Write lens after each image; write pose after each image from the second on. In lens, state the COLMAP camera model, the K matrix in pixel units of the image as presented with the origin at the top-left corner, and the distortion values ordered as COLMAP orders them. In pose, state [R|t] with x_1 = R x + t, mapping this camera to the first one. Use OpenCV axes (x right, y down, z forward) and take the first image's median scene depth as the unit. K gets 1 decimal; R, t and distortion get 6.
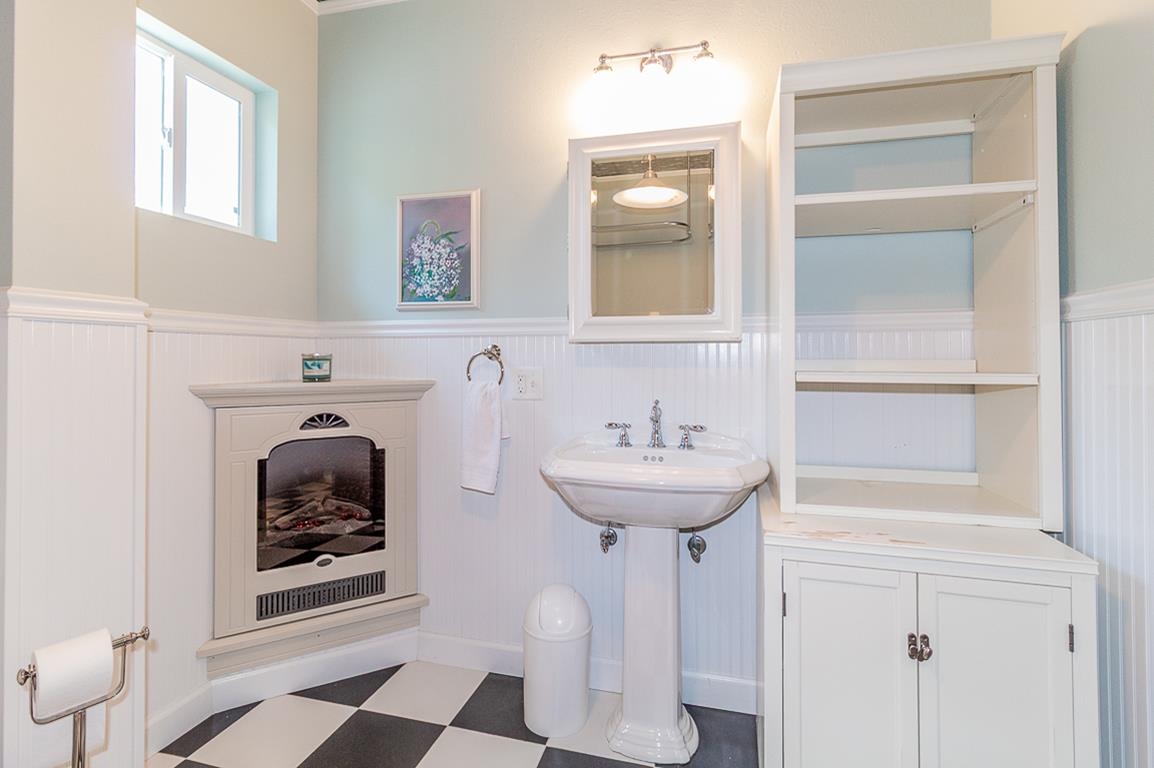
lens RADIAL K [[544.5, 0, 584.3], [0, 544.5, 353.3], [0, 0, 1]] dist [0.001050, 0.003033]
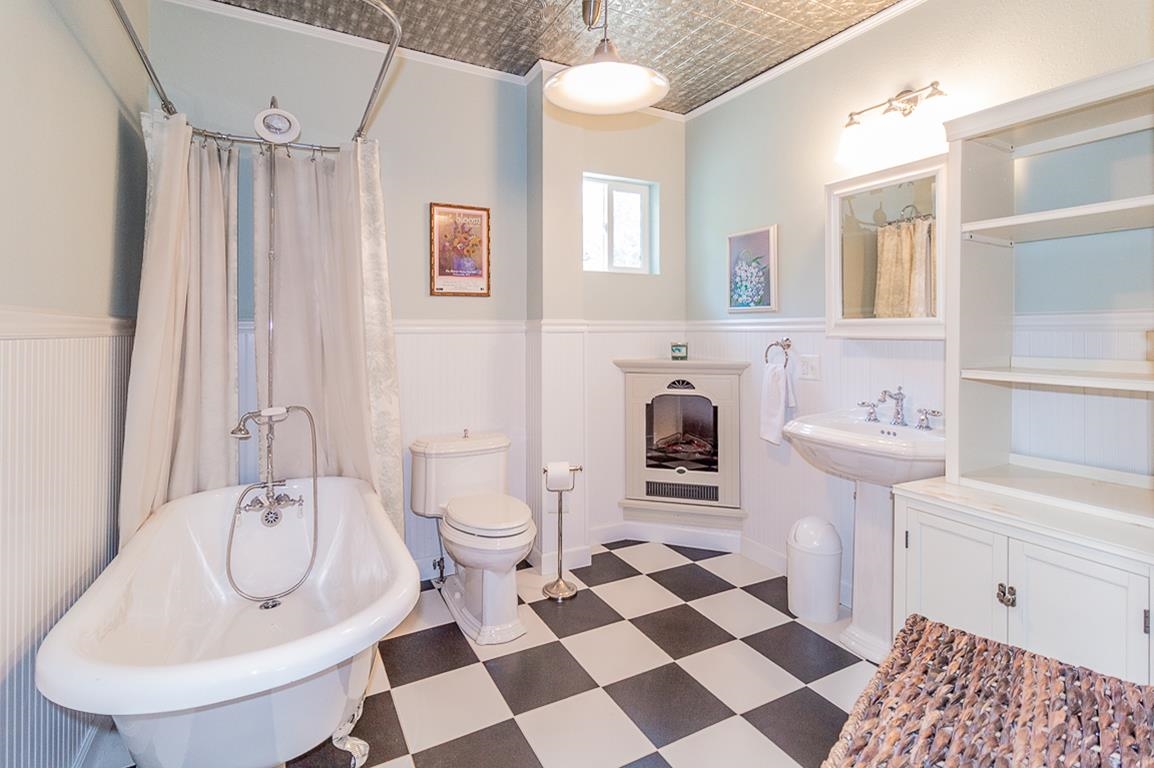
lens RADIAL K [[544.5, 0, 565.7], [0, 544.5, 331.7], [0, 0, 1]] dist [0.001050, 0.003033]
pose [[0.667065, -0.001316, -0.744999, 0.490680], [0.010668, 0.999913, 0.007786, -0.048154], [0.744923, -0.013142, 0.667021, -0.325330]]
